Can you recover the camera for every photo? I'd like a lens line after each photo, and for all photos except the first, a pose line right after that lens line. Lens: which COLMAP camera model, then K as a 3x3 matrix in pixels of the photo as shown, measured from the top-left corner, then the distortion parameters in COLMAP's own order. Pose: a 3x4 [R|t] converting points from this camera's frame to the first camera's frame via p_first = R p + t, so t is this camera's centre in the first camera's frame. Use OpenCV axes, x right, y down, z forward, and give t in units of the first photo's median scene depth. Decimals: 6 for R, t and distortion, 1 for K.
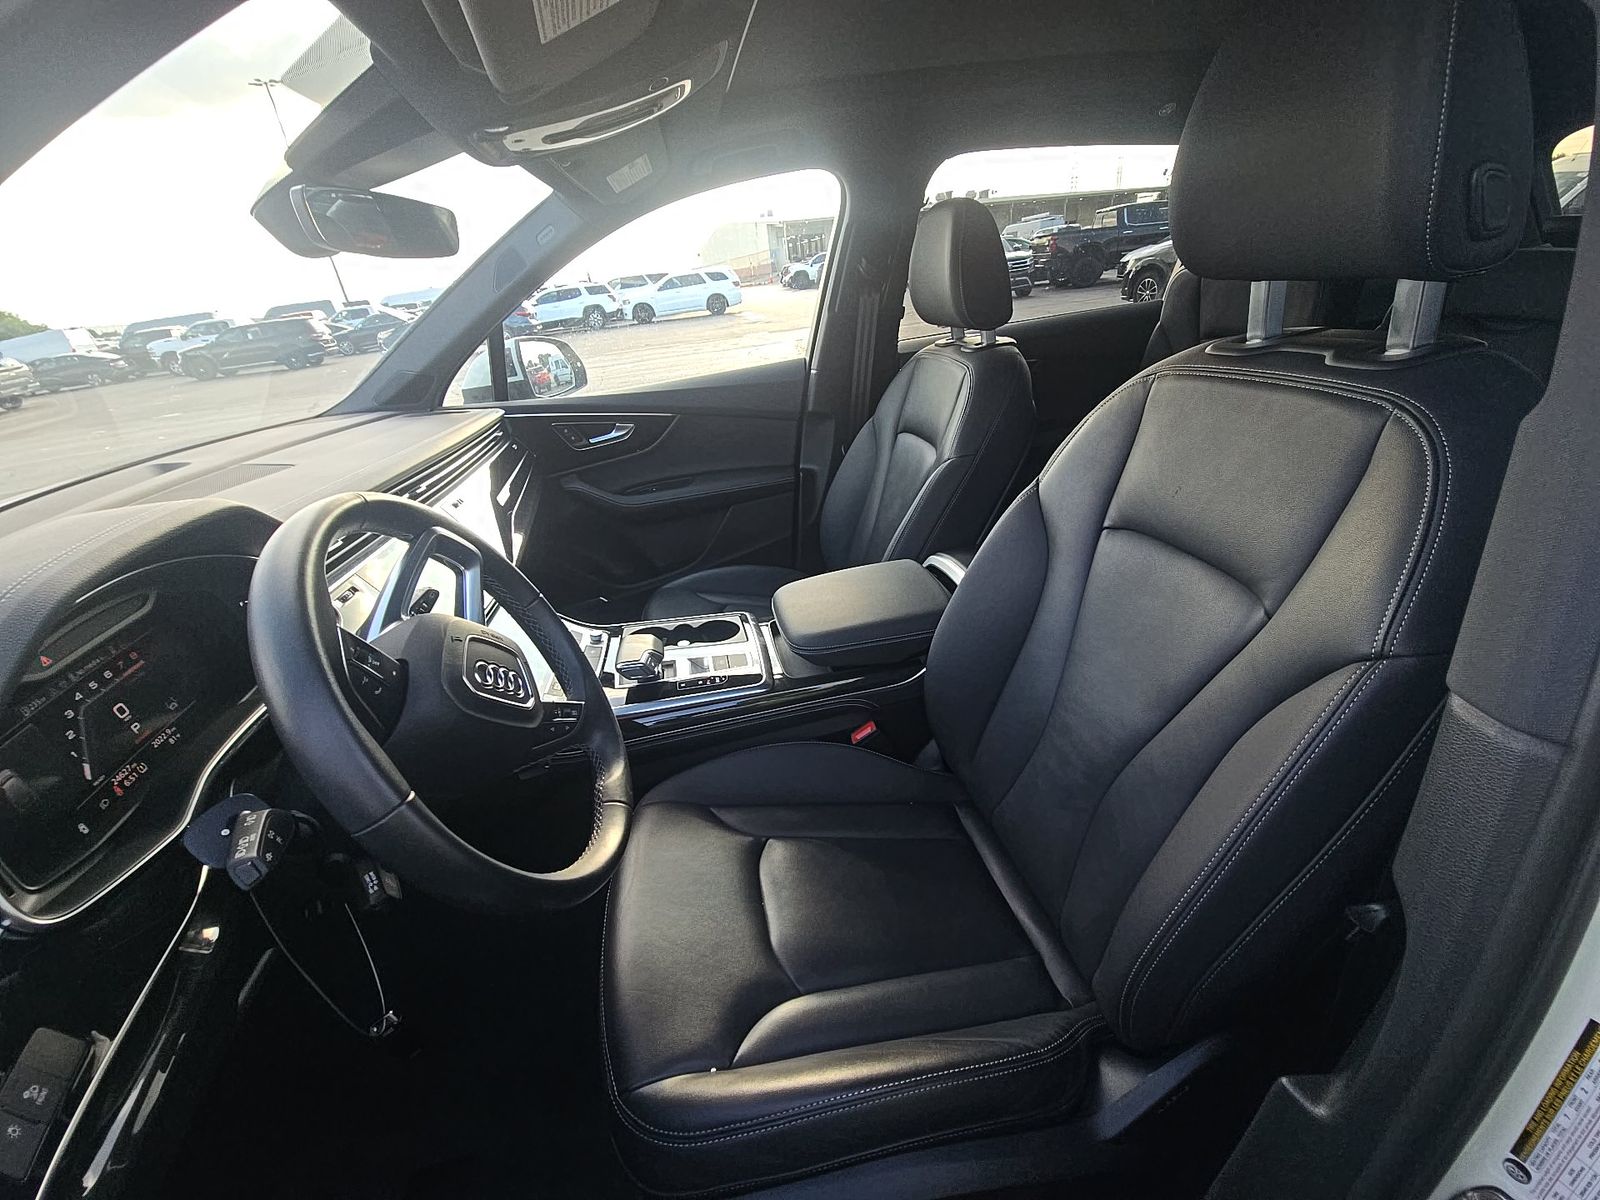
lens RADIAL K [[636.5, 0, 801.8], [0, 636.5, 609.4], [0, 0, 1]] dist [-0.001521, -0.000355]
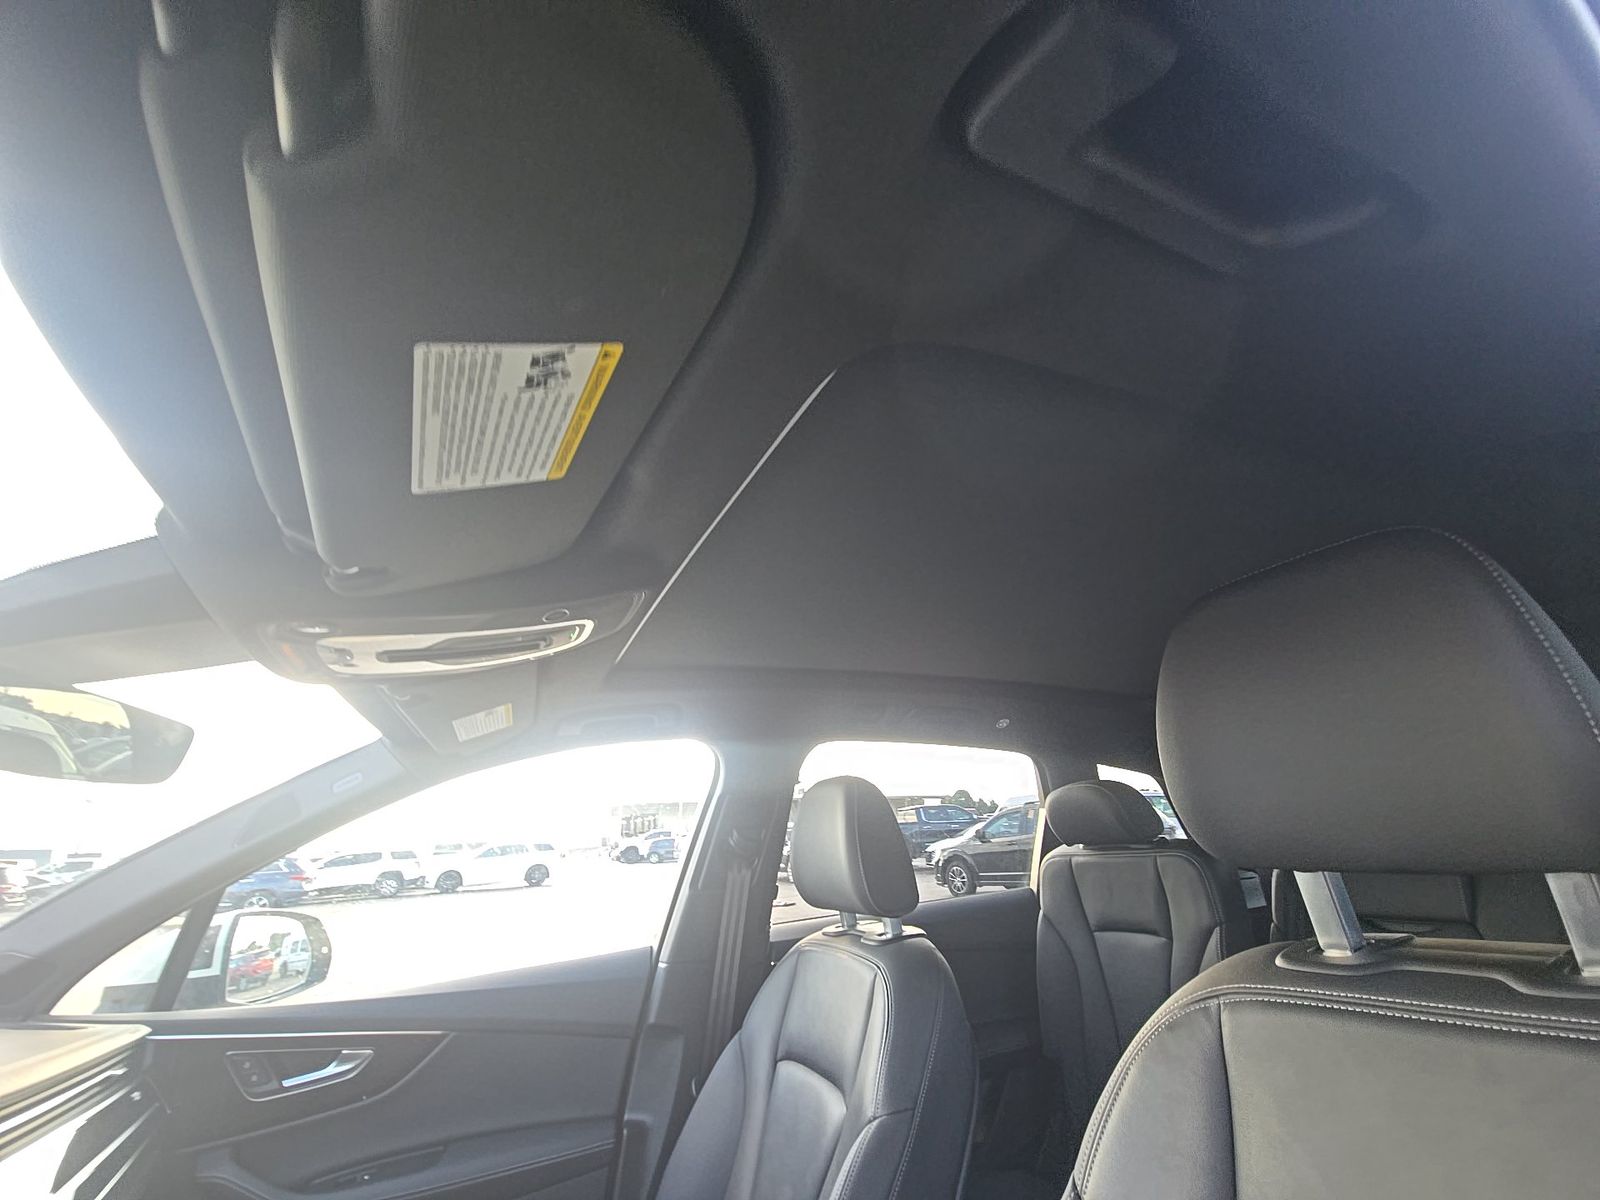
lens RADIAL K [[636.5, 0, 803.4], [0, 636.5, 603.8], [0, 0, 1]] dist [-0.001521, -0.000355]
pose [[0.968481, 0.128449, 0.213412, -0.035409], [0.077599, 0.658553, -0.748523, -0.071677], [-0.236690, 0.741491, 0.627828, 0.150998]]
